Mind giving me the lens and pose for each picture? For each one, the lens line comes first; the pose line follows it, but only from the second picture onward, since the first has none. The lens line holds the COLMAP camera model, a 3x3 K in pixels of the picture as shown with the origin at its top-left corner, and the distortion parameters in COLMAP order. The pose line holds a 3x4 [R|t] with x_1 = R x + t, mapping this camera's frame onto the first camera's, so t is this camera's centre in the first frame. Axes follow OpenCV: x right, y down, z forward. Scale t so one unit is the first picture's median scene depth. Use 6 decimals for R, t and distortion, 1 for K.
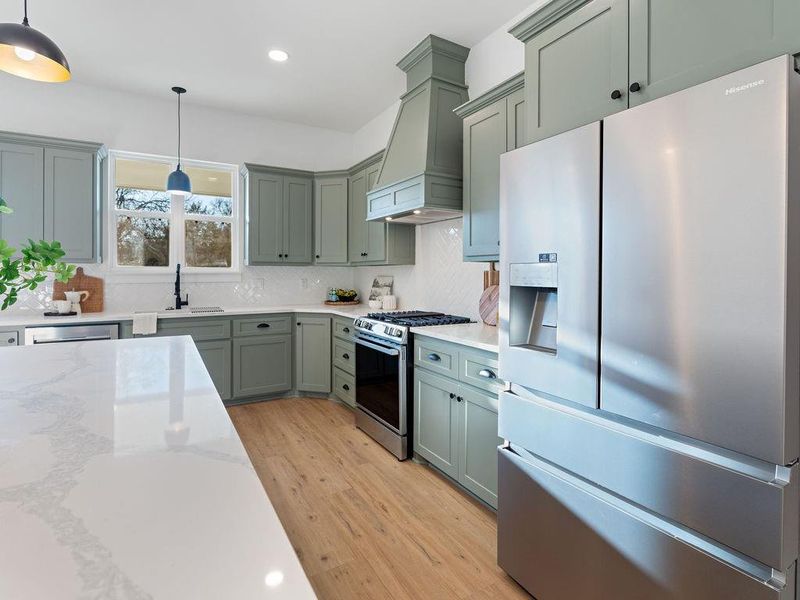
lens RADIAL K [[402.8, 0, 393.4], [0, 402.8, 272.4], [0, 0, 1]] dist [-0.006527, 0.002466]
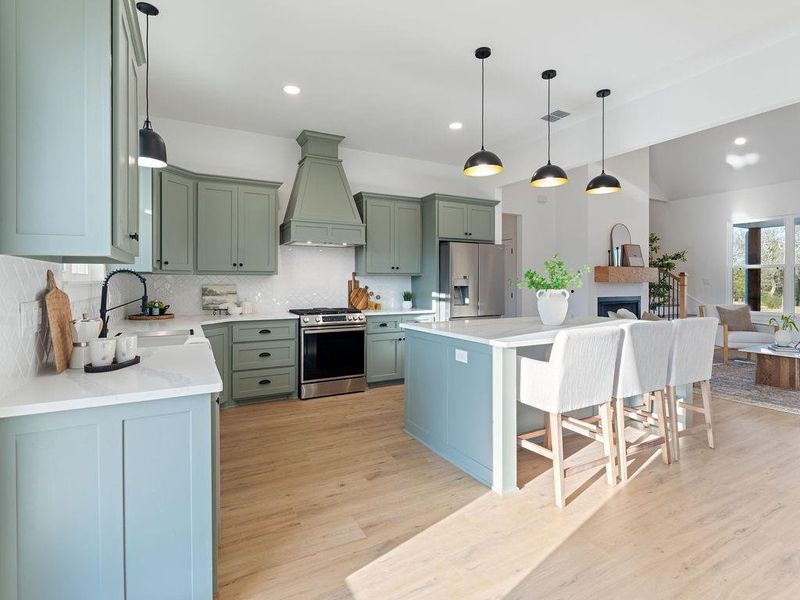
lens RADIAL K [[402.8, 0, 401.0], [0, 402.8, 281.6], [0, 0, 1]] dist [-0.006527, 0.002466]
pose [[0.025817, -0.001033, 0.999666, -1.274593], [-0.002040, 0.999997, 0.001086, -0.001397], [-0.999665, -0.002067, 0.025815, 0.602813]]
